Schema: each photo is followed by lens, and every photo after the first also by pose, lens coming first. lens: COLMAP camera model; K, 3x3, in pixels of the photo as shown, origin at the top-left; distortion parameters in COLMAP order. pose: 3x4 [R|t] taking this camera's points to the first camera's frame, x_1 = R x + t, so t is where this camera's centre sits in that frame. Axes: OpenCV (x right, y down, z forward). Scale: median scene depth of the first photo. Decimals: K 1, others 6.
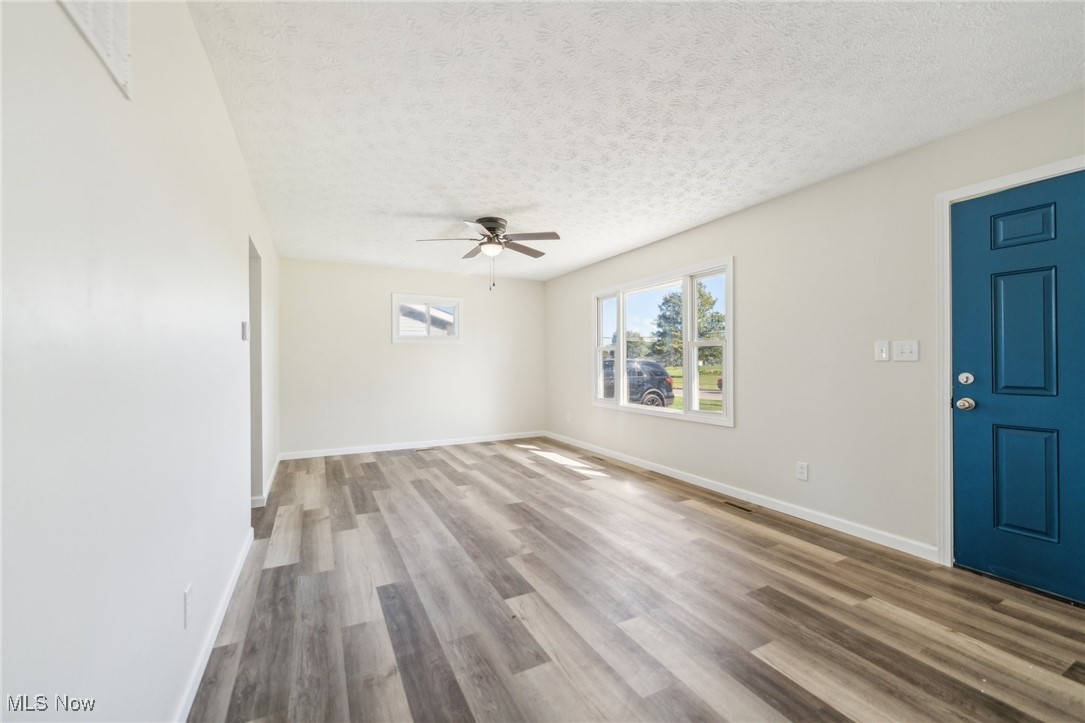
lens RADIAL K [[440.6, 0, 542.9], [0, 440.6, 365.0], [0, 0, 1]] dist [-0.000023, 0.000048]
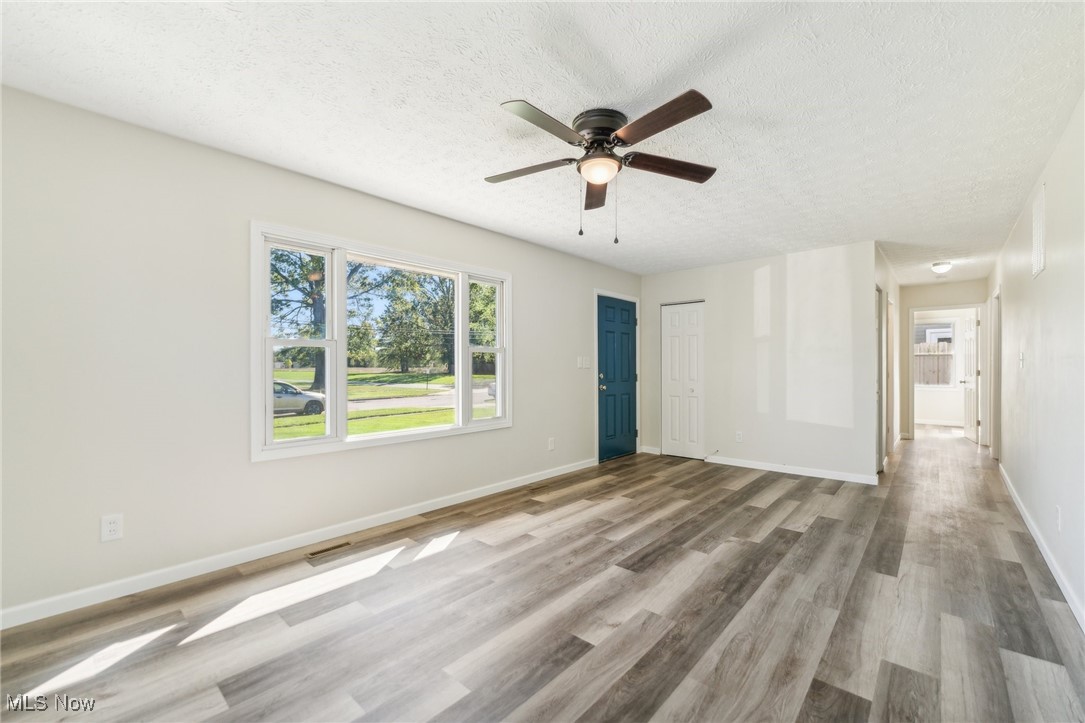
lens RADIAL K [[446.0, 0, 542.5], [0, 446.0, 361.5], [0, 0, 1]] dist [-0.000552, 0.000544]
pose [[-0.356285, 0.014629, 0.934263, -0.841600], [0.006912, 0.999891, -0.013020, -0.011970], [-0.934352, 0.001819, -0.356347, 1.687315]]
